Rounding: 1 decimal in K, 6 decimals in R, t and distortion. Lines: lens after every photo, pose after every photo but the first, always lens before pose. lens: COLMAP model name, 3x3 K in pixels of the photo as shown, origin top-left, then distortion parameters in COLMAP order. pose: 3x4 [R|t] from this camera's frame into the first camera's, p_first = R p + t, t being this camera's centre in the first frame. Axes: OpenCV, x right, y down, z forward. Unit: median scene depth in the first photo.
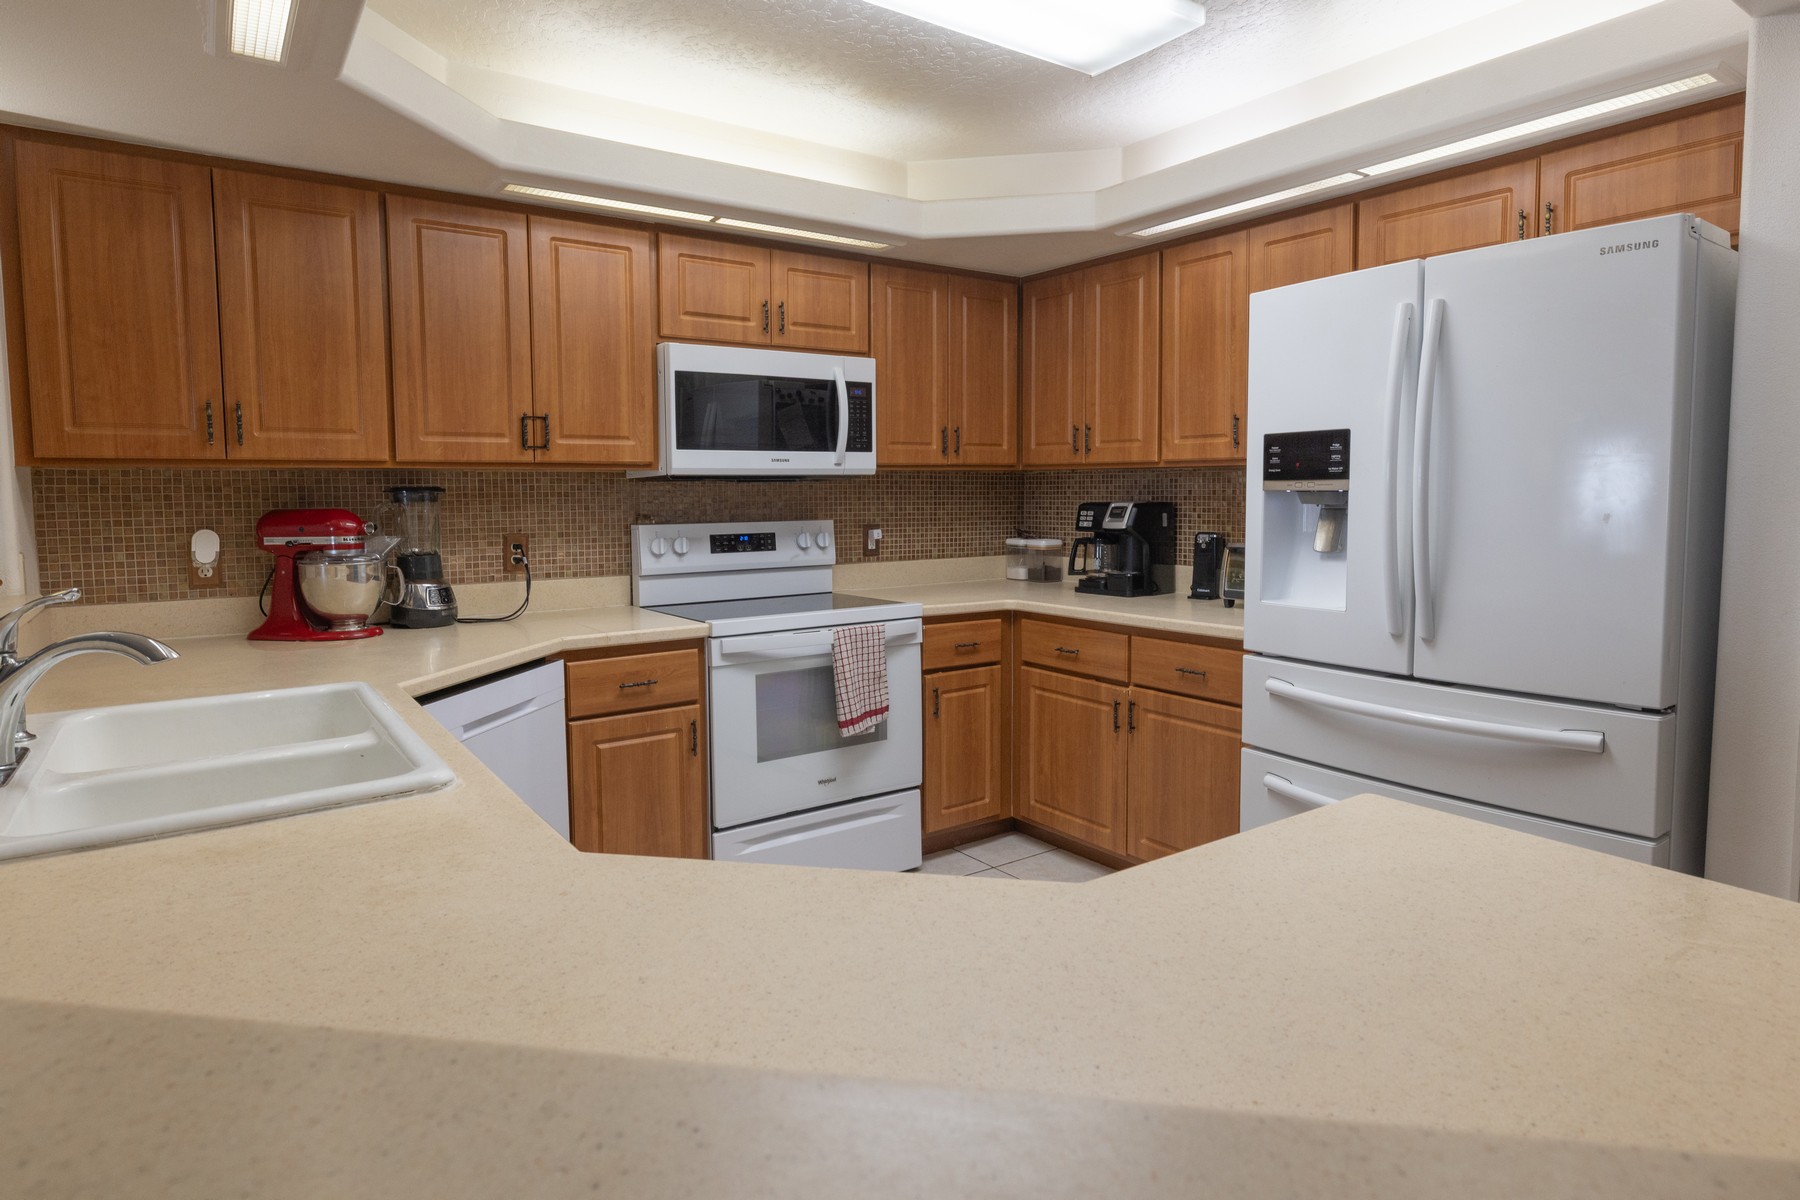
lens RADIAL K [[1002.1, 0, 907.5], [0, 1002.1, 552.6], [0, 0, 1]] dist [-0.007558, -0.000621]
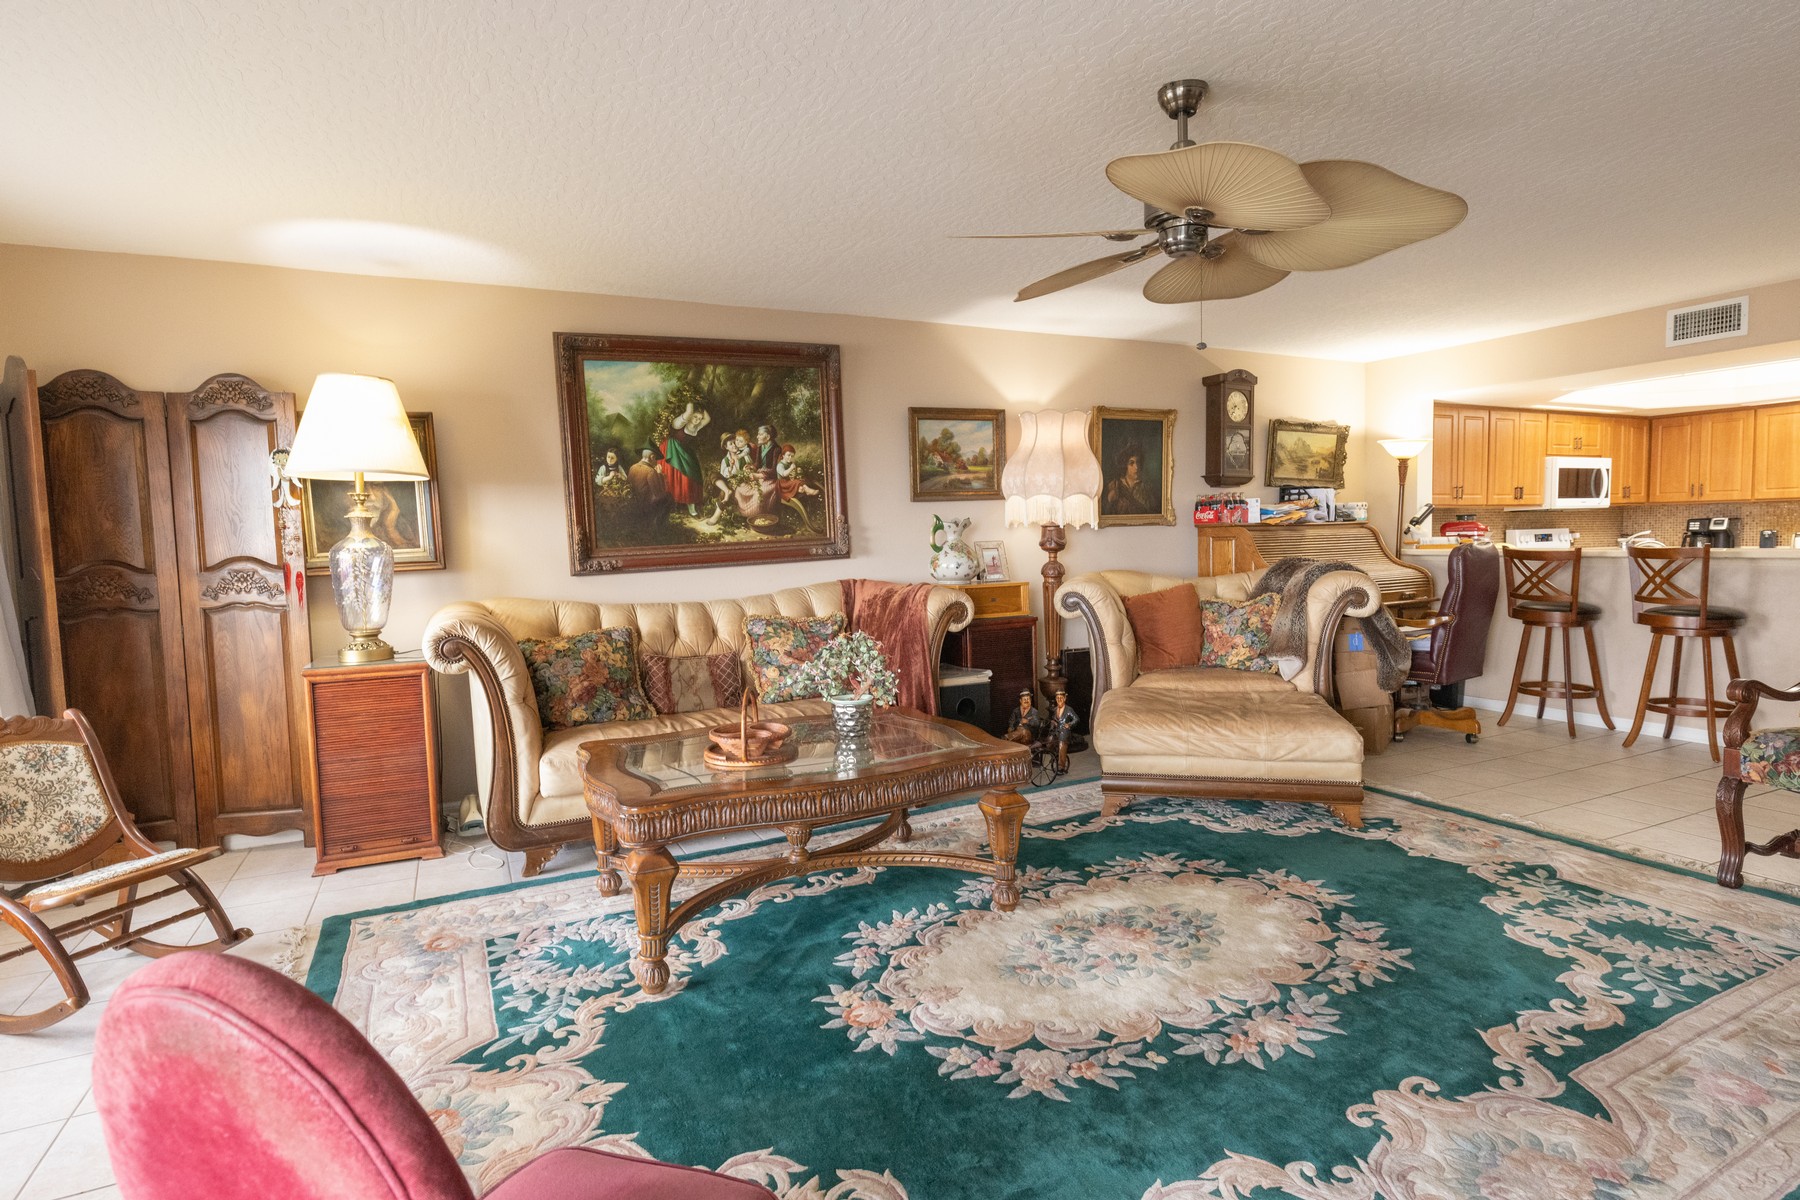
lens RADIAL K [[900.4, 0, 905.6], [0, 900.4, 589.8], [0, 0, 1]] dist [0.000551, -0.000189]
pose [[0.987047, -0.006061, -0.160319, -1.597494], [0.005692, 0.999980, -0.002761, 0.135037], [0.160332, 0.001813, 0.987061, -1.629852]]
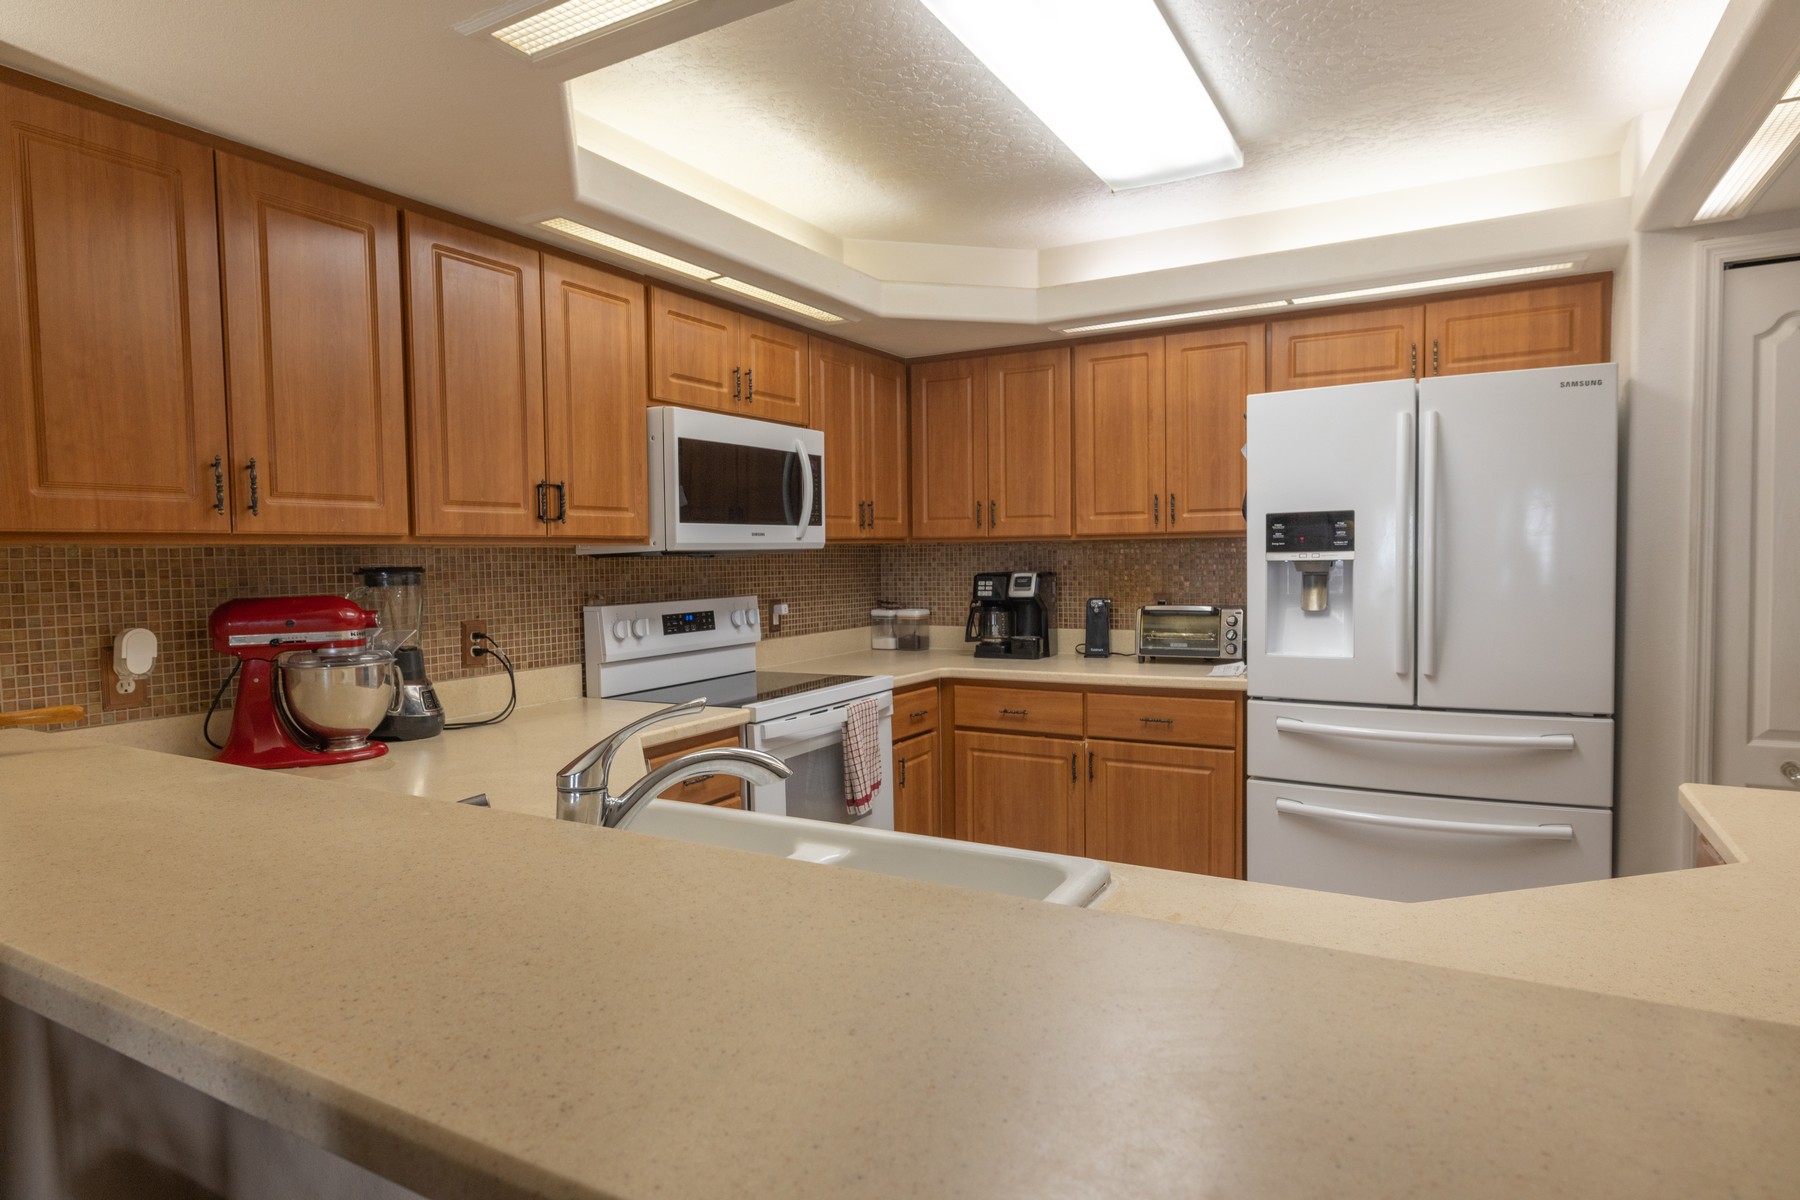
lens RADIAL K [[1001.6, 0, 891.5], [0, 1001.6, 597.8], [0, 0, 1]] dist [-0.005969, -0.002732]
pose [[0.908408, -0.026240, 0.417260, -0.464865], [0.036882, 0.999167, -0.017462, -0.011405], [-0.416454, 0.031252, 0.908619, 0.091182]]
